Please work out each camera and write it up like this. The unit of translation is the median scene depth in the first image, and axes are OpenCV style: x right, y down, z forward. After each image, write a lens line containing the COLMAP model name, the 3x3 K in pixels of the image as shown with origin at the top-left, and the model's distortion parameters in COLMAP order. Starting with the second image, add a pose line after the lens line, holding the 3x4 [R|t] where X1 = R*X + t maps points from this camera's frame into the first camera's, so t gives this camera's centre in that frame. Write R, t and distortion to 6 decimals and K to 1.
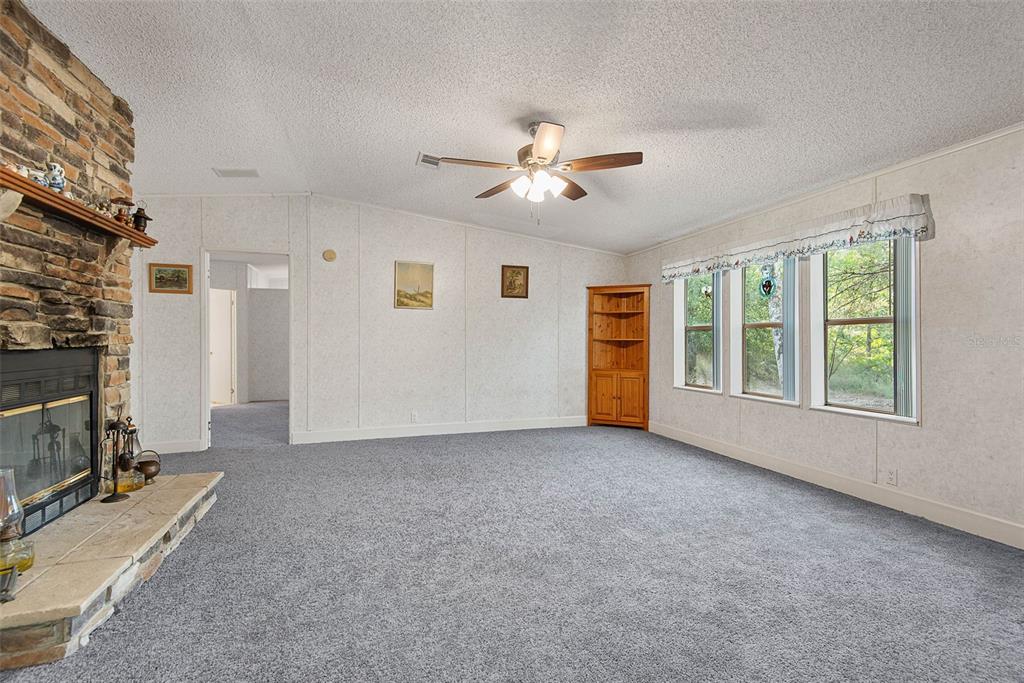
lens RADIAL K [[464.9, 0, 535.3], [0, 464.9, 341.6], [0, 0, 1]] dist [0.023368, -0.017177]
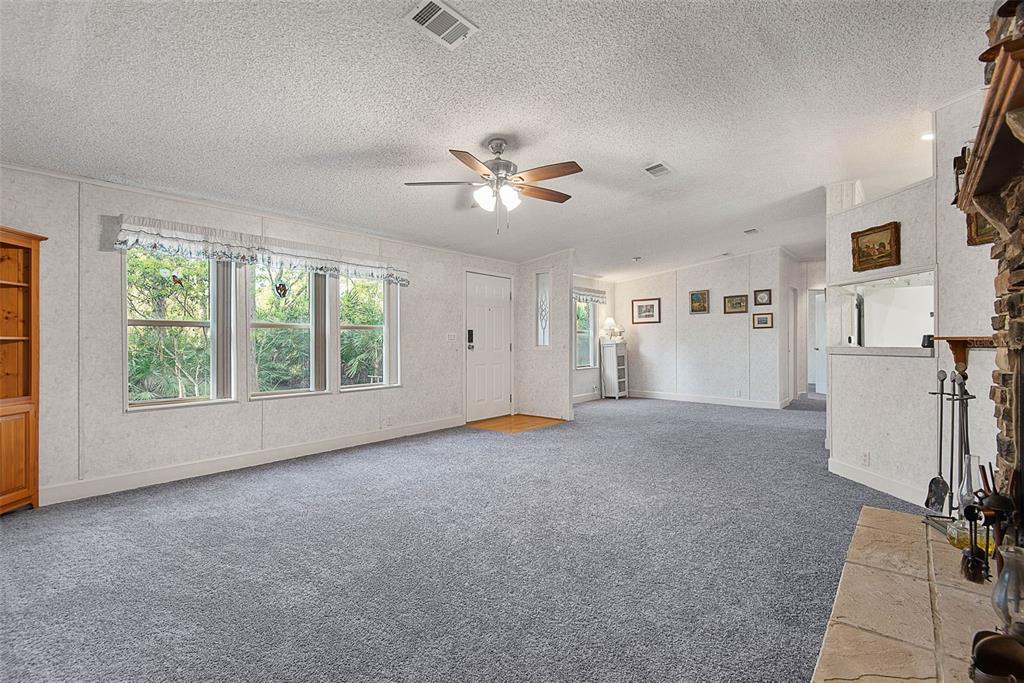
lens RADIAL K [[455.0, 0, 512.0], [0, 455.0, 341.5], [0, 0, 1]] dist [0.001823, 0.000233]
pose [[-0.475925, -0.001222, 0.879485, -0.703837], [0.003154, 0.999990, 0.003097, -0.001920], [-0.879480, 0.004248, -0.475917, 1.106956]]
